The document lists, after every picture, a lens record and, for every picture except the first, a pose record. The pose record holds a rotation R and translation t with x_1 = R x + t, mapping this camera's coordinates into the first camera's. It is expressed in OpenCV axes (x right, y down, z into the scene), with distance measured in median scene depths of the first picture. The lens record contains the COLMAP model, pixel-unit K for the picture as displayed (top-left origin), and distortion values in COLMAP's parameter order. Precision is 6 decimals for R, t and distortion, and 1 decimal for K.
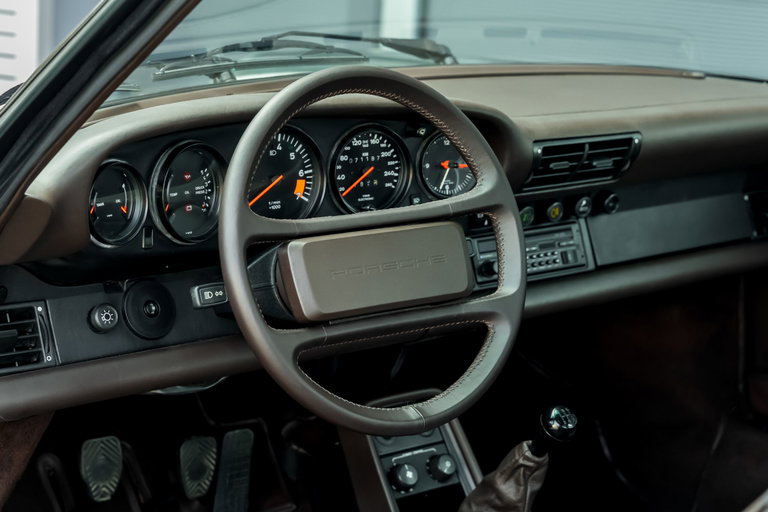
lens RADIAL K [[2210.6, 0, 384.0], [0, 2210.6, 256.0], [0, 0, 1]] dist [0.032108, 0.603997]
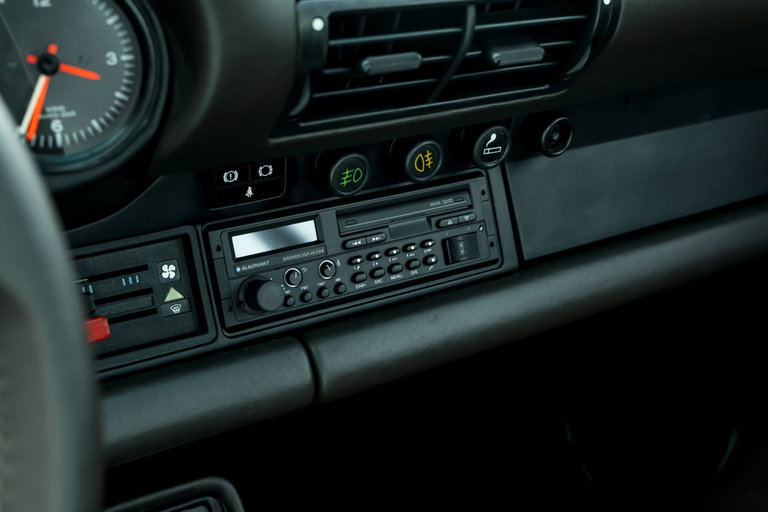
lens RADIAL K [[988.3, 0, 384.0], [0, 988.3, 256.0], [0, 0, 1]] dist [0.001150, -0.001318]
pose [[0.989031, 0.031151, -0.144387, 0.104082], [-0.005457, 0.984547, 0.175037, -0.038064], [0.147609, -0.172329, 0.973917, 0.828220]]
